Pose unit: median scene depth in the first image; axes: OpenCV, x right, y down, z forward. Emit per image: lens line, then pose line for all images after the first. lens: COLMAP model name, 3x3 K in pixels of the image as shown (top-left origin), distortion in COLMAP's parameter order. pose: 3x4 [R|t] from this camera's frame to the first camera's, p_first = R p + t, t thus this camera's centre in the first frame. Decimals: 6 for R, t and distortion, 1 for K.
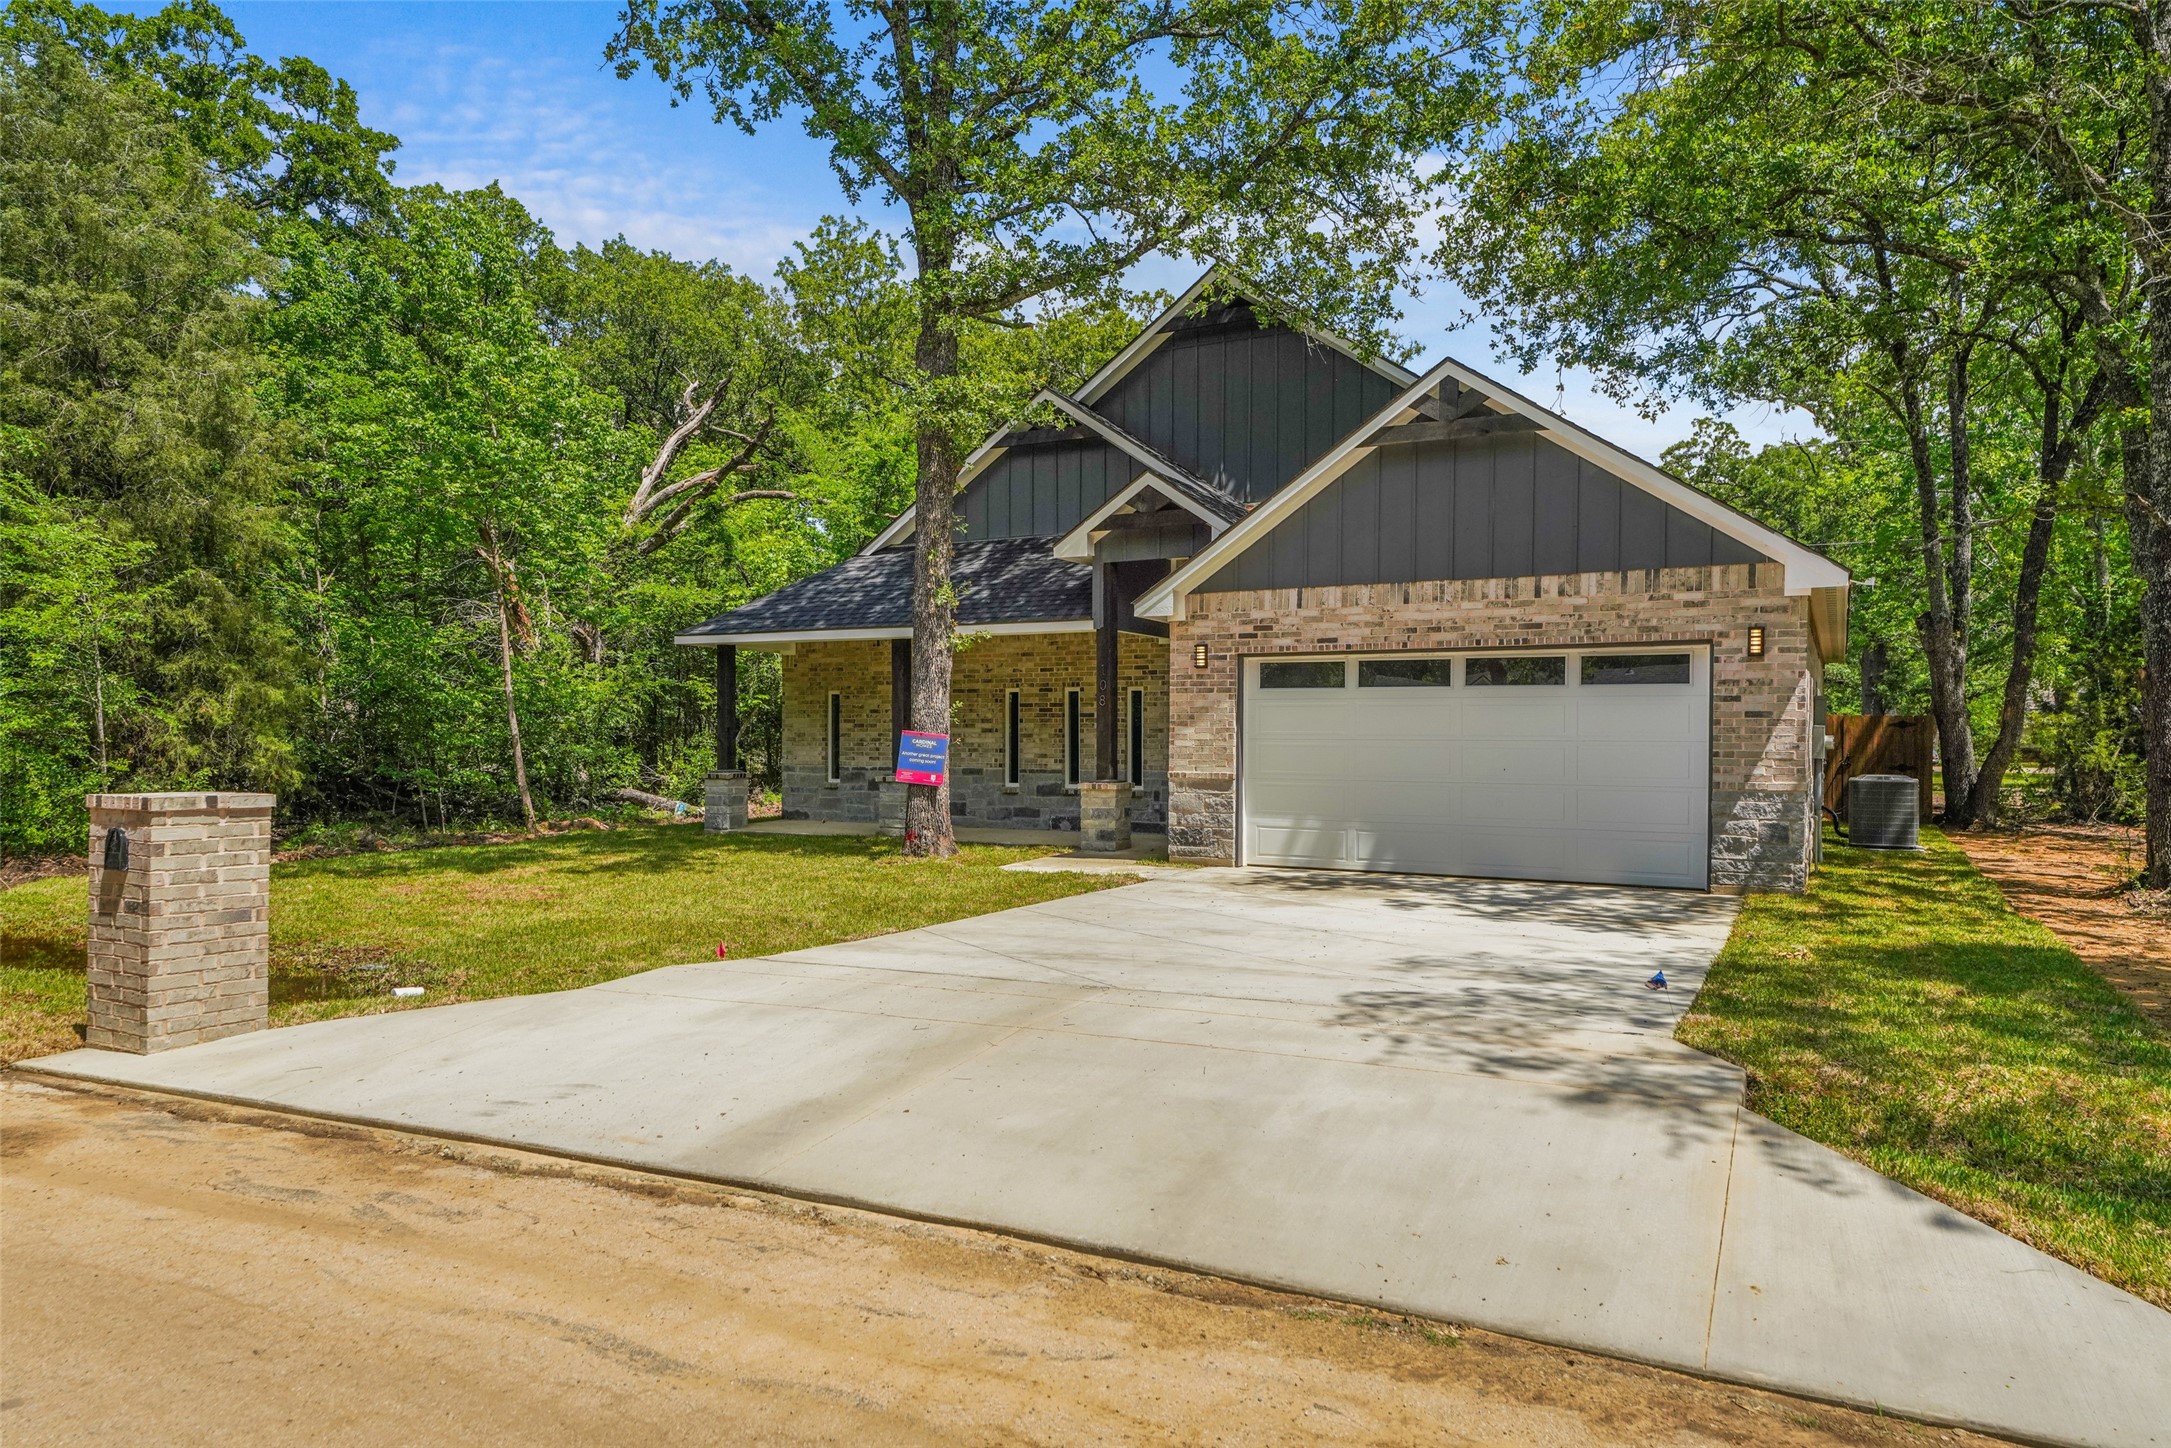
lens RADIAL K [[1386.2, 0, 1086.5], [0, 1386.2, 757.4], [0, 0, 1]] dist [0.003395, 0.000627]
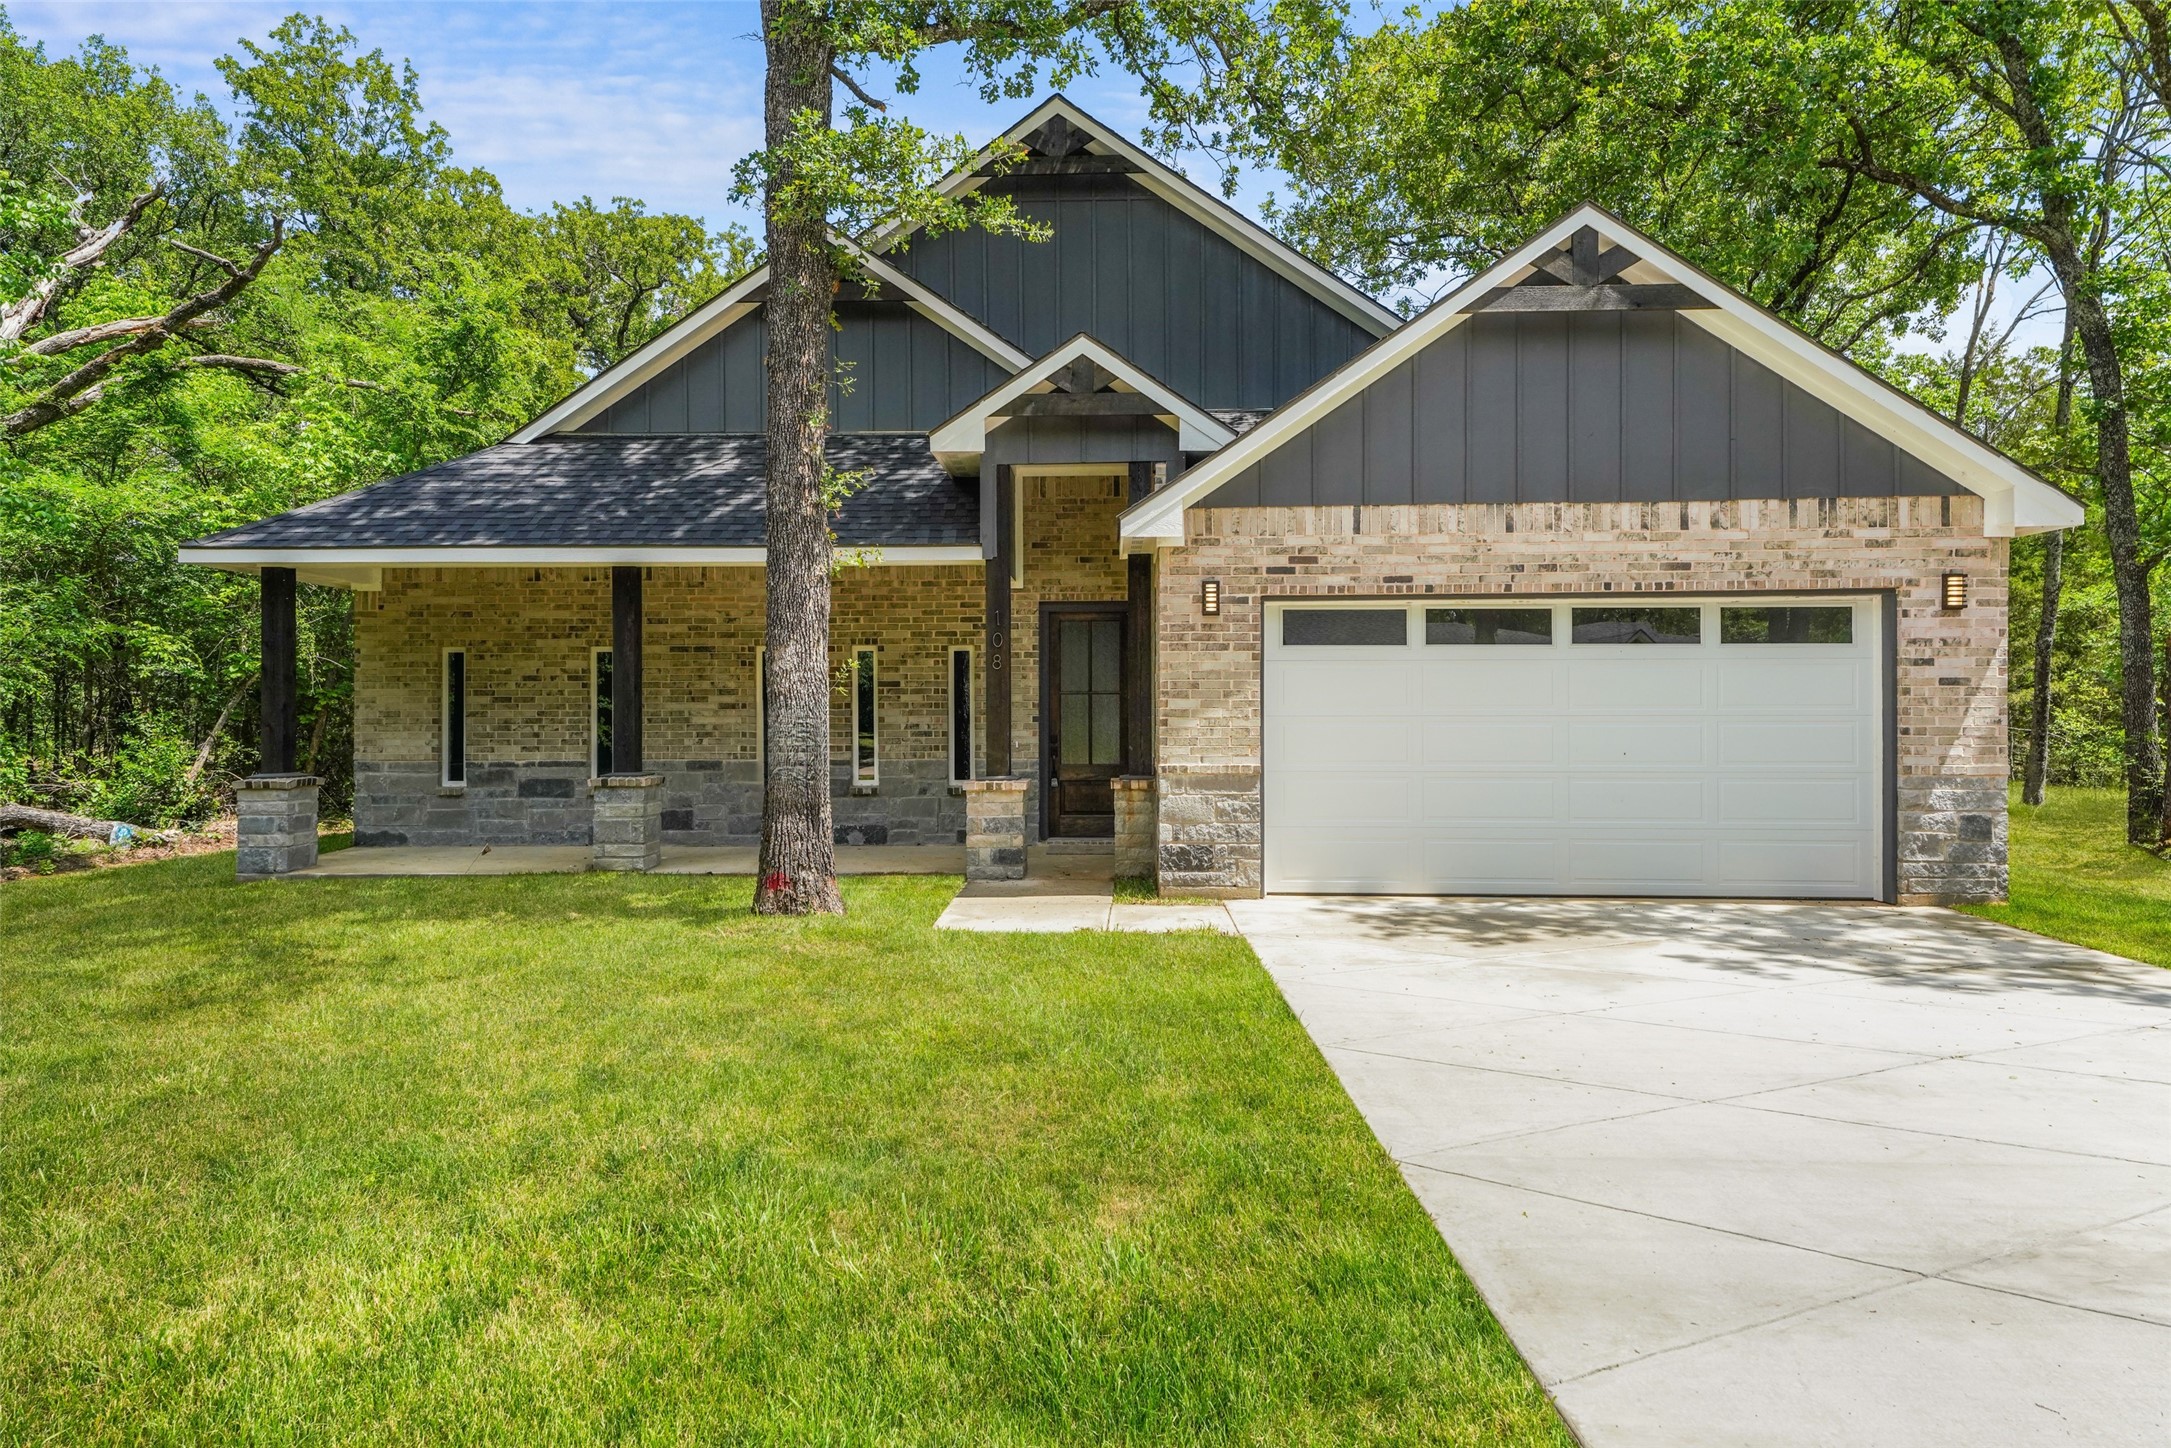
lens RADIAL K [[1310.6, 0, 1079.0], [0, 1310.6, 692.8], [0, 0, 1]] dist [0.029226, -0.002345]
pose [[0.901938, -0.000723, 0.431865, -0.266133], [0.012833, 0.999602, -0.025128, -0.009743], [-0.431674, 0.028206, 0.901588, 0.443319]]
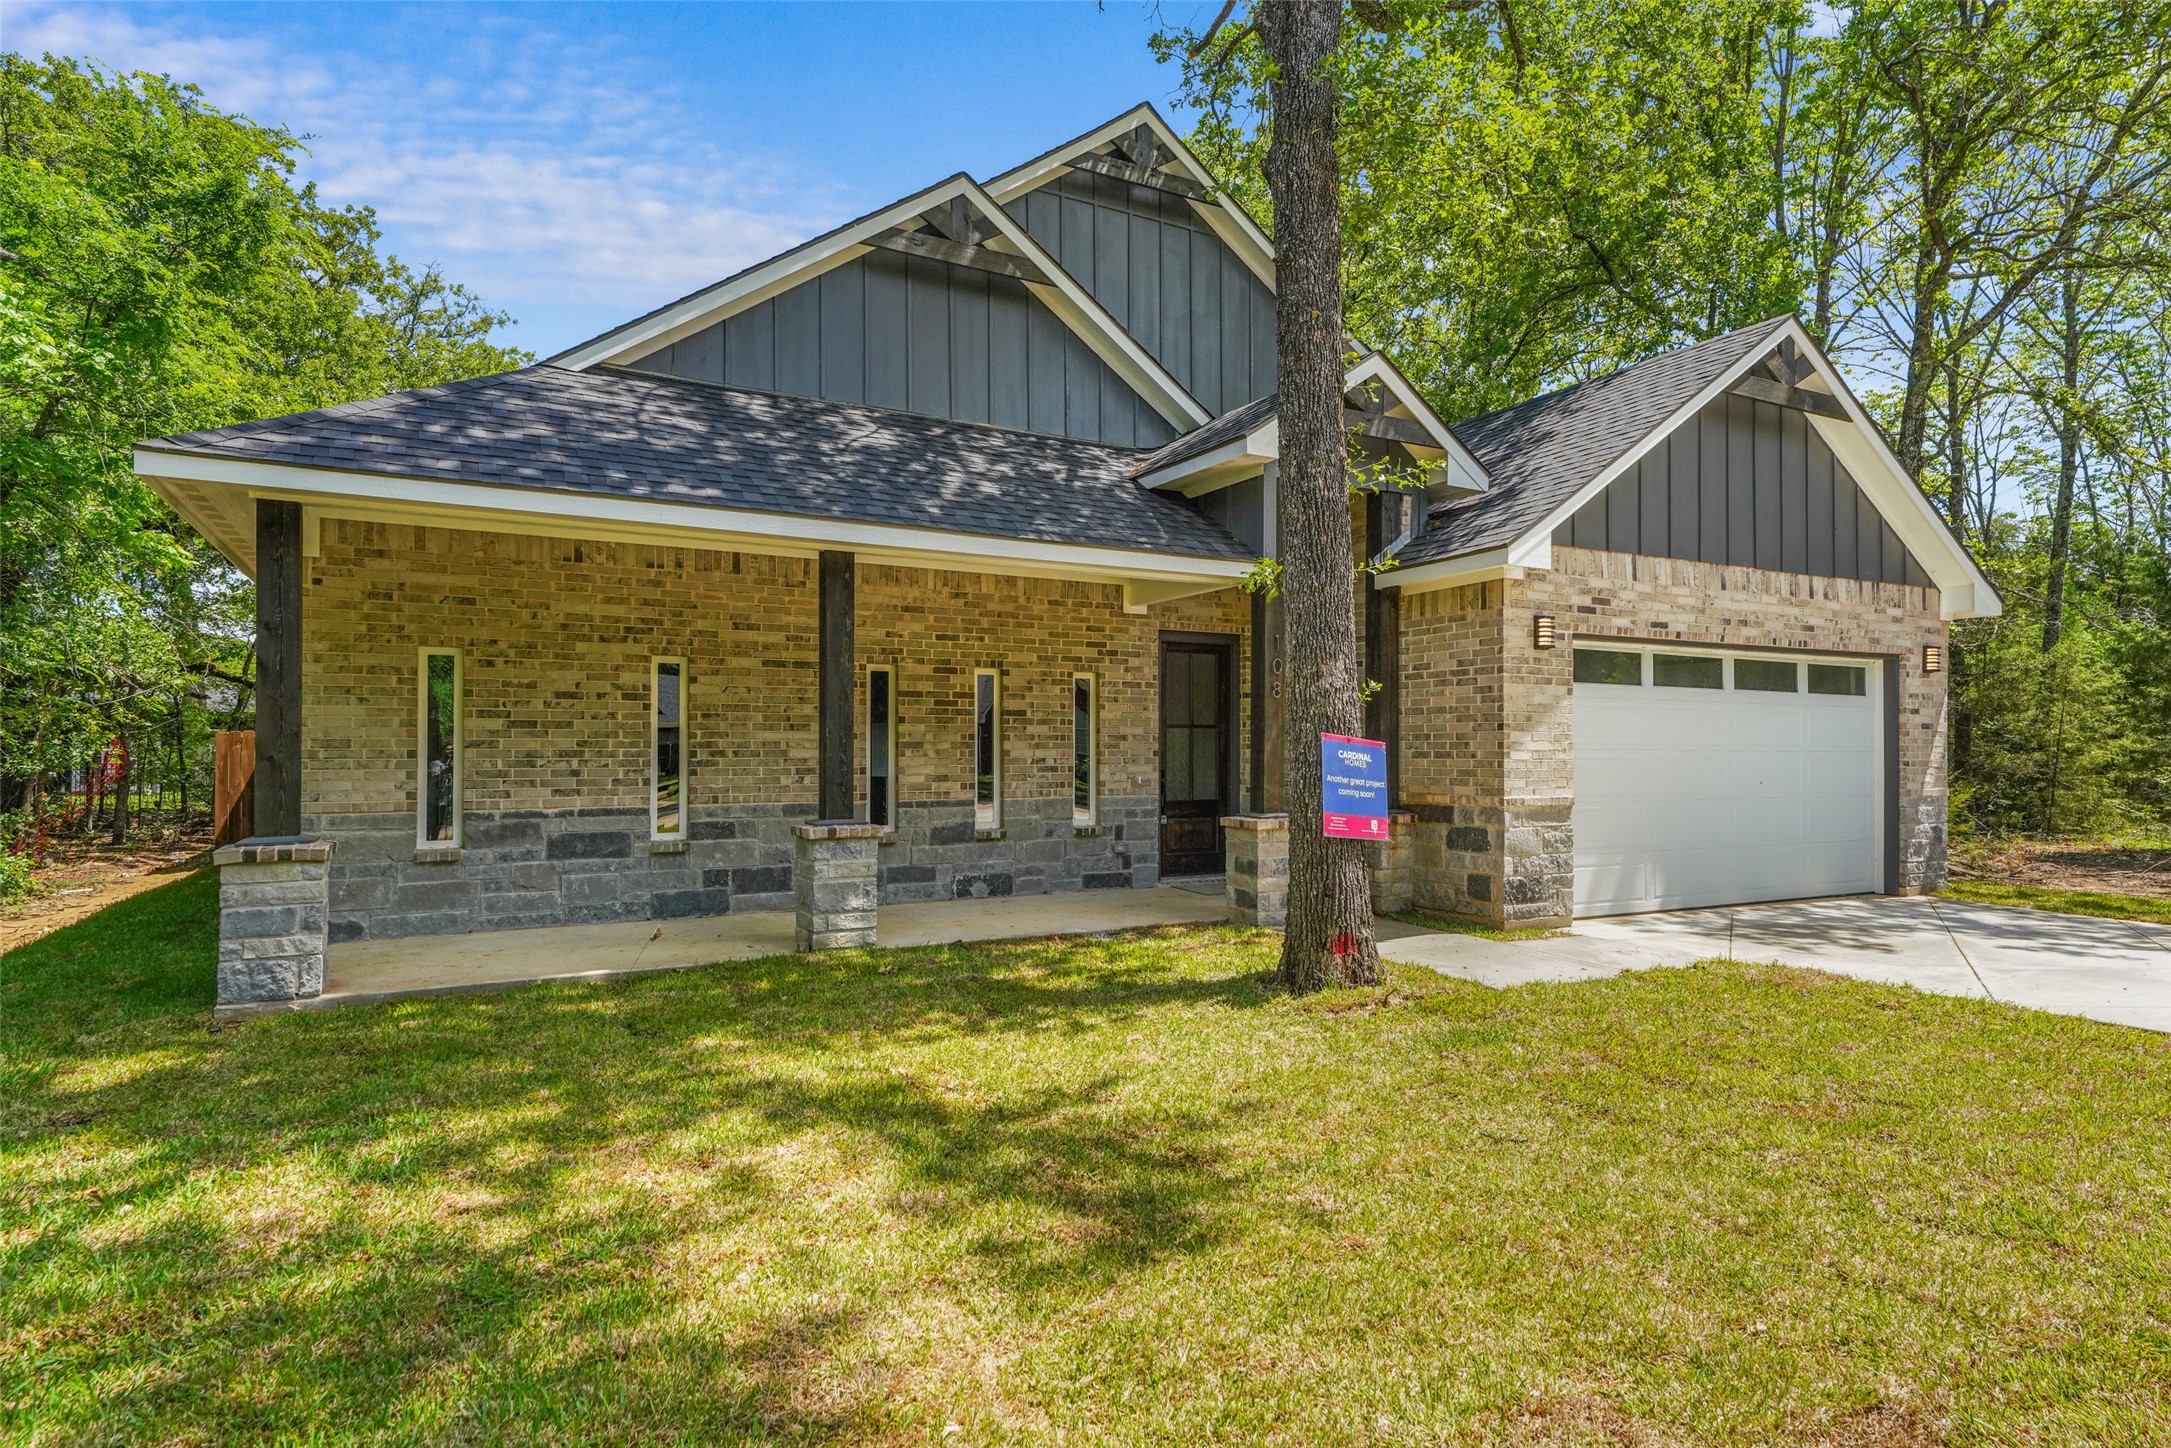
lens RADIAL K [[1145.4, 0, 1096.7], [0, 1145.4, 736.8], [0, 0, 1]] dist [0.015842, -0.000279]
pose [[0.561353, 0.007975, 0.827538, -0.537835], [0.013411, 0.999735, -0.018731, -0.012102], [-0.827468, 0.021613, 0.561097, 0.875854]]
